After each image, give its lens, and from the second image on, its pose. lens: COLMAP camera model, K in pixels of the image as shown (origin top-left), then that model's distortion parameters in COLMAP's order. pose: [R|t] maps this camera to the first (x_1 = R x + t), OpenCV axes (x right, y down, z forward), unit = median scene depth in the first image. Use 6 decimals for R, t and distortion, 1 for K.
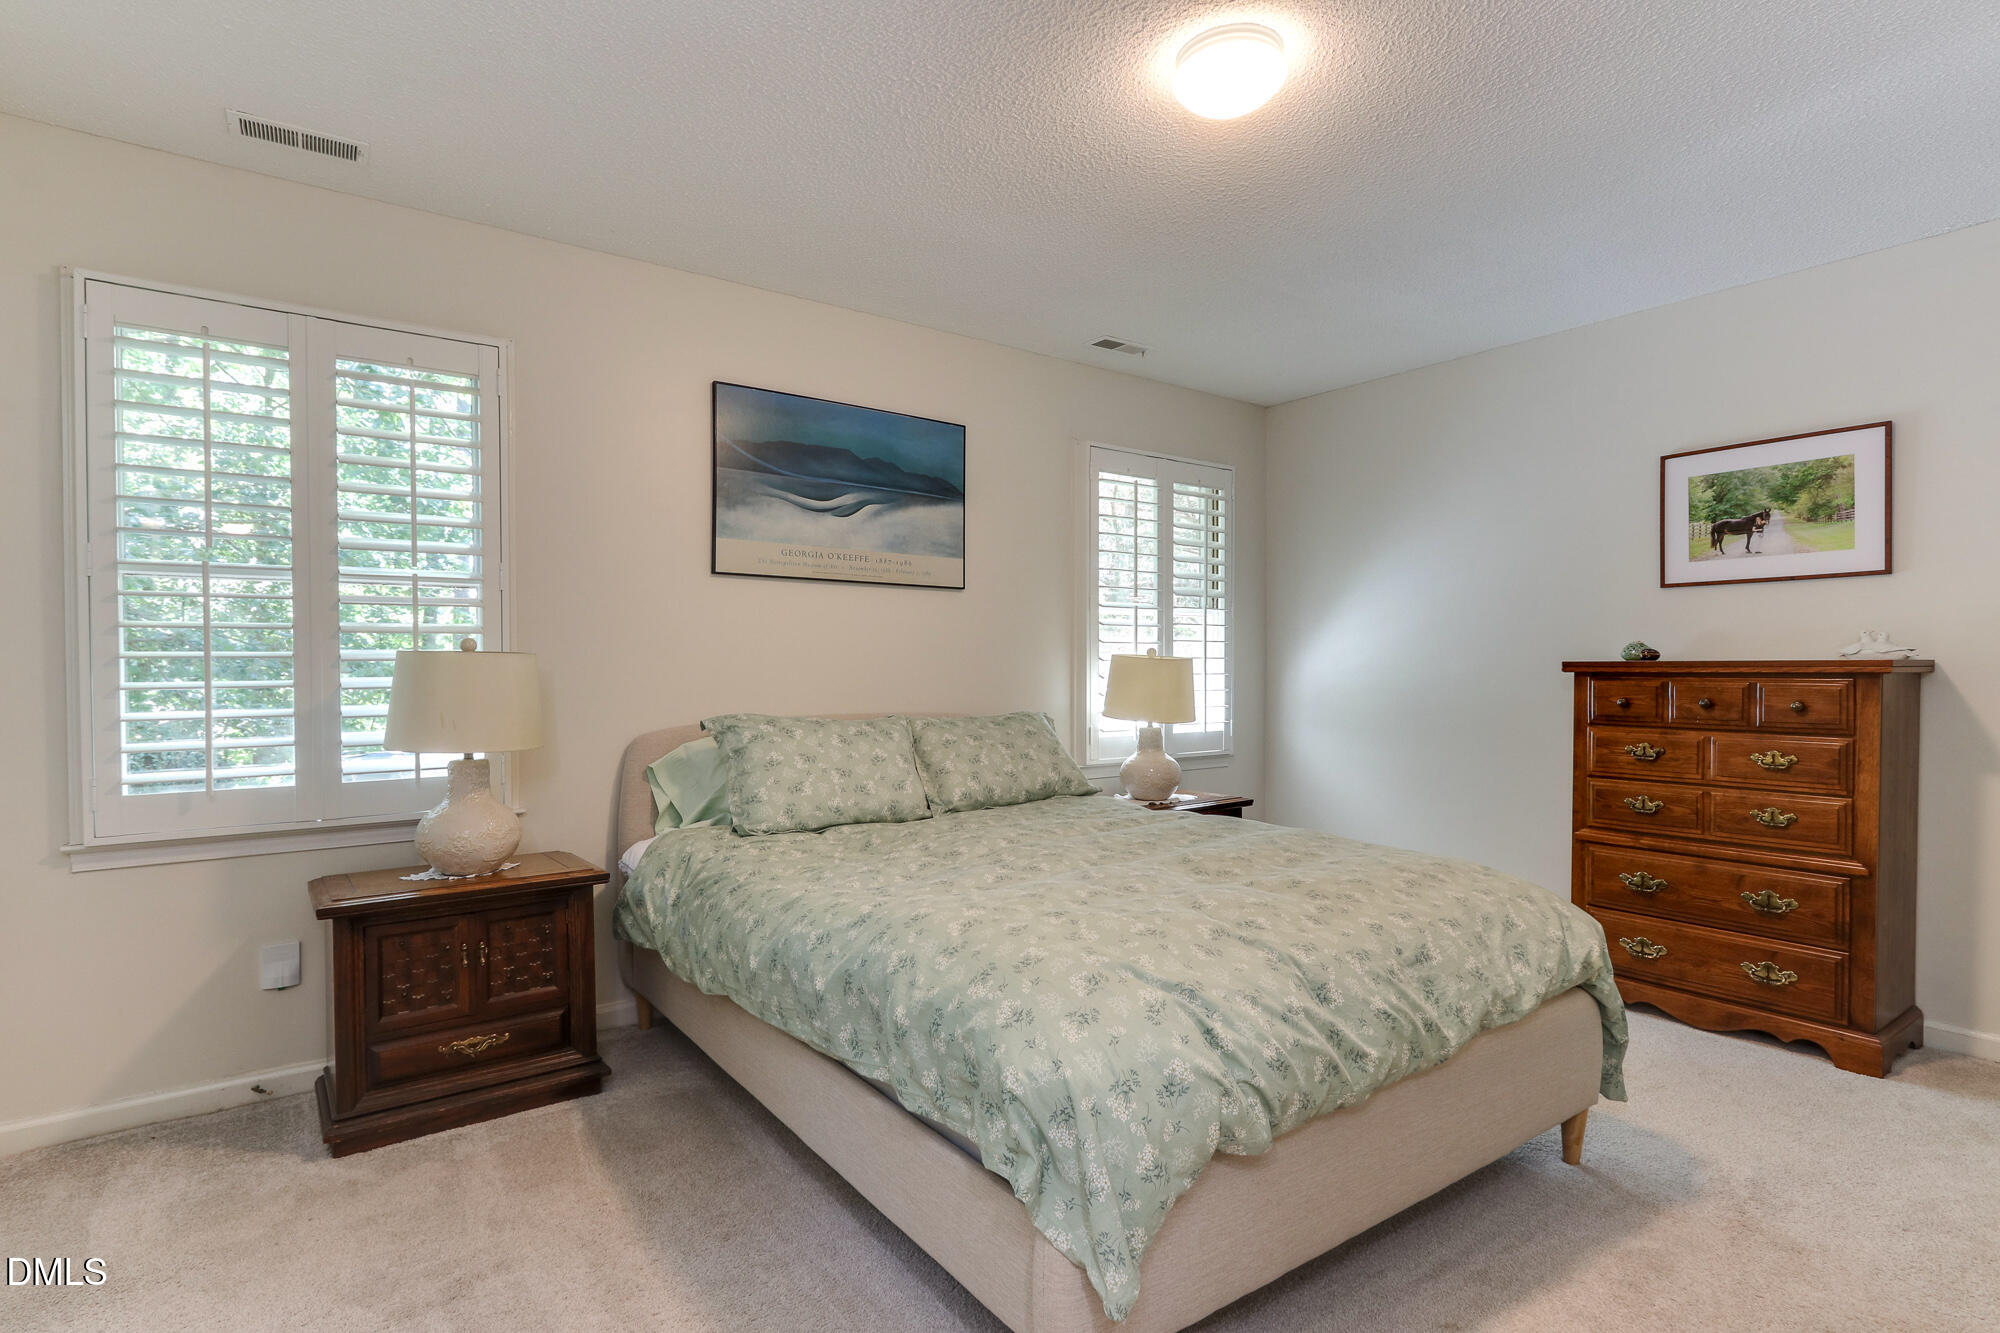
lens RADIAL K [[987.1, 0, 1007.8], [0, 987.1, 672.5], [0, 0, 1]] dist [-0.007053, 0.002349]
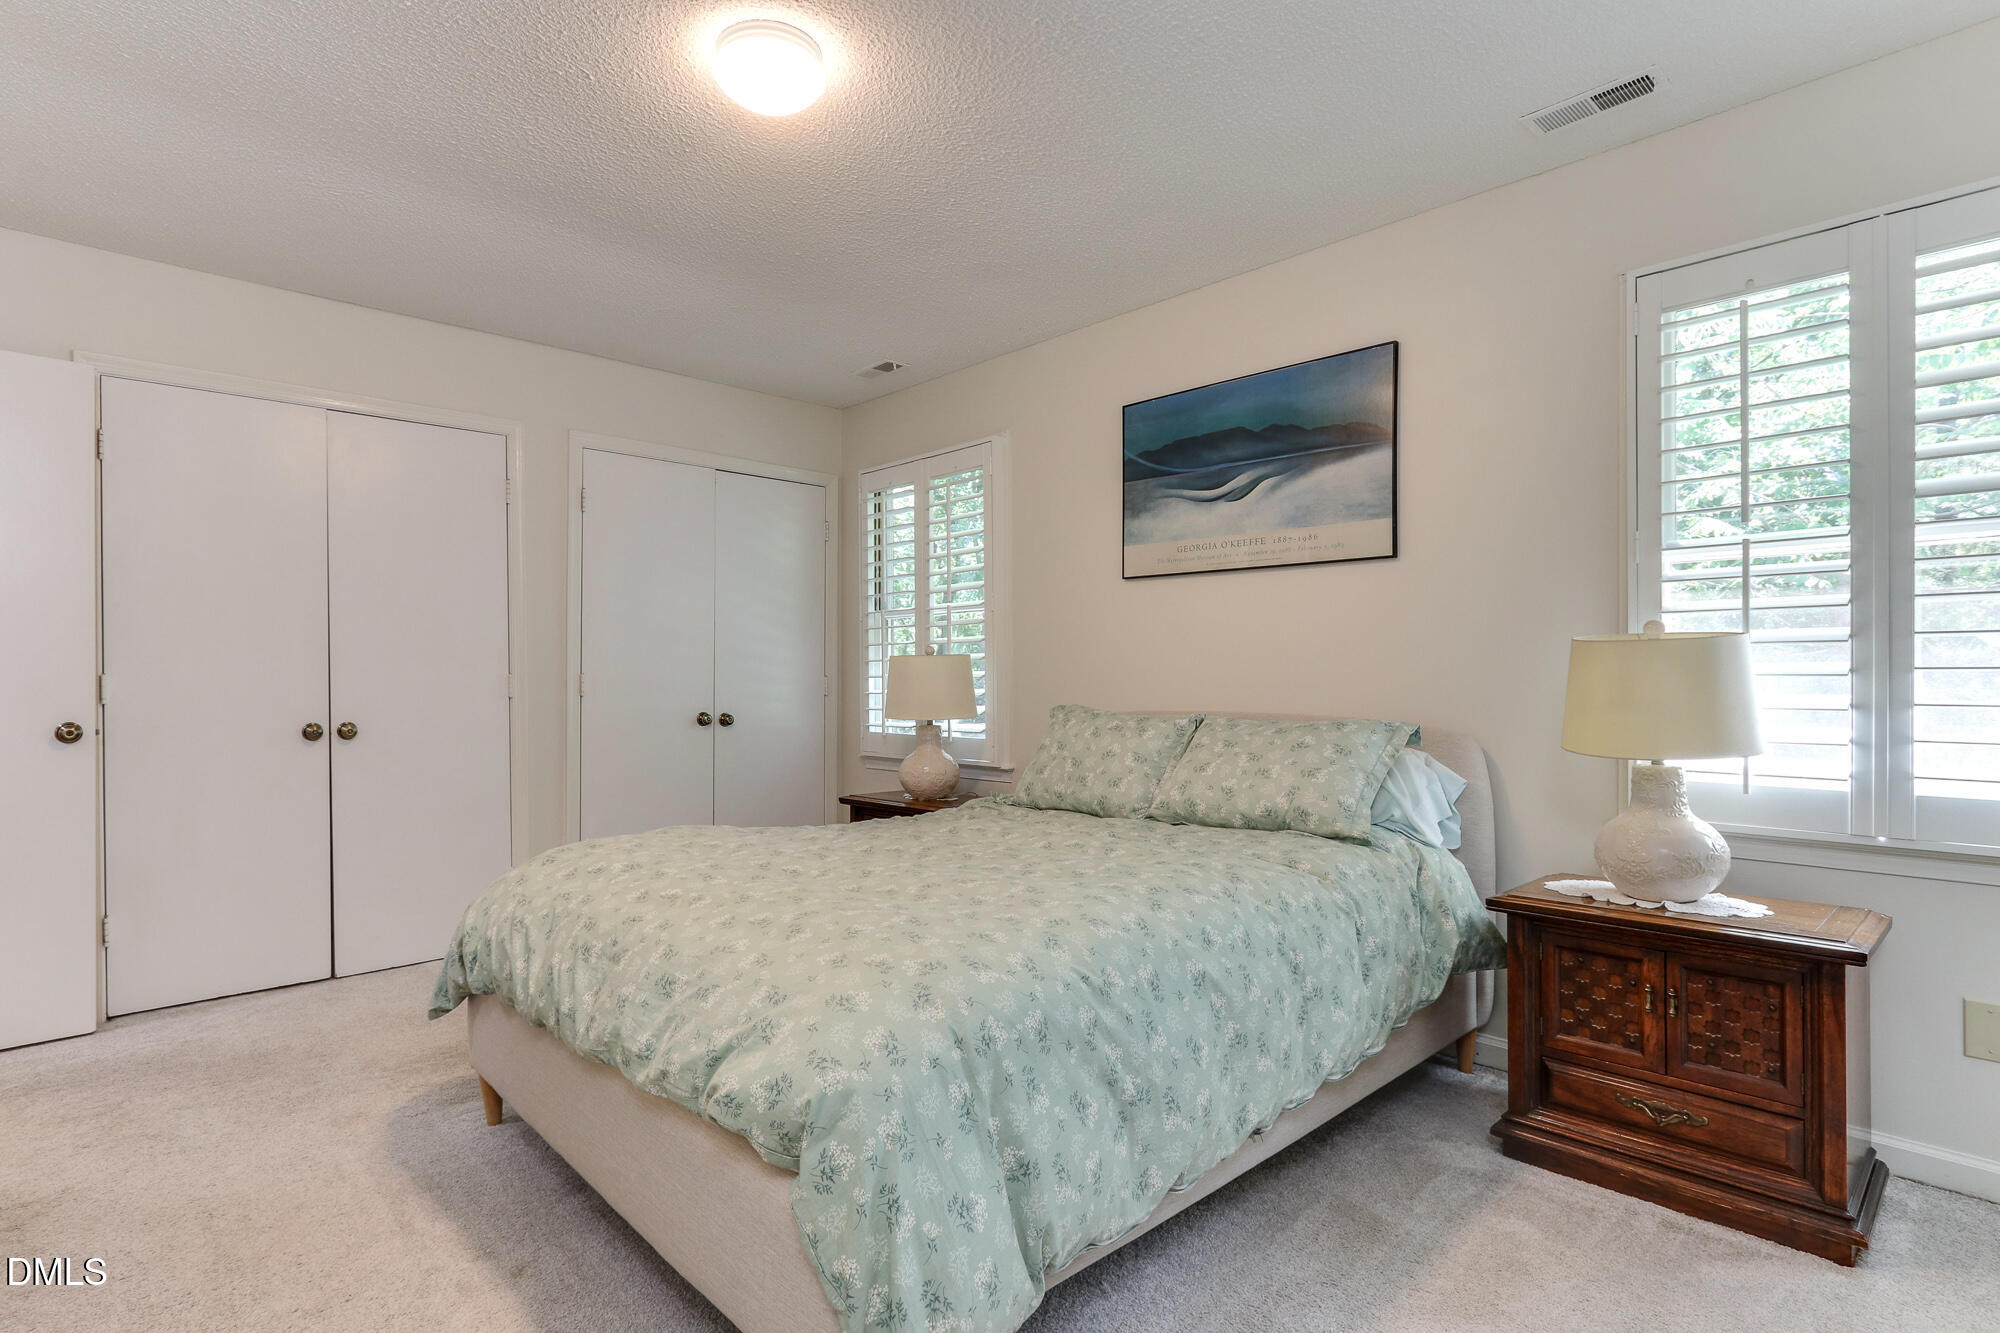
lens RADIAL K [[987.1, 0, 942.2], [0, 987.1, 673.1], [0, 0, 1]] dist [-0.007053, 0.002349]
pose [[0.110784, 0.000957, -0.993844, 0.749652], [0.000620, 0.999999, 0.001032, 0.004127], [0.993844, -0.000730, 0.110783, 0.639589]]
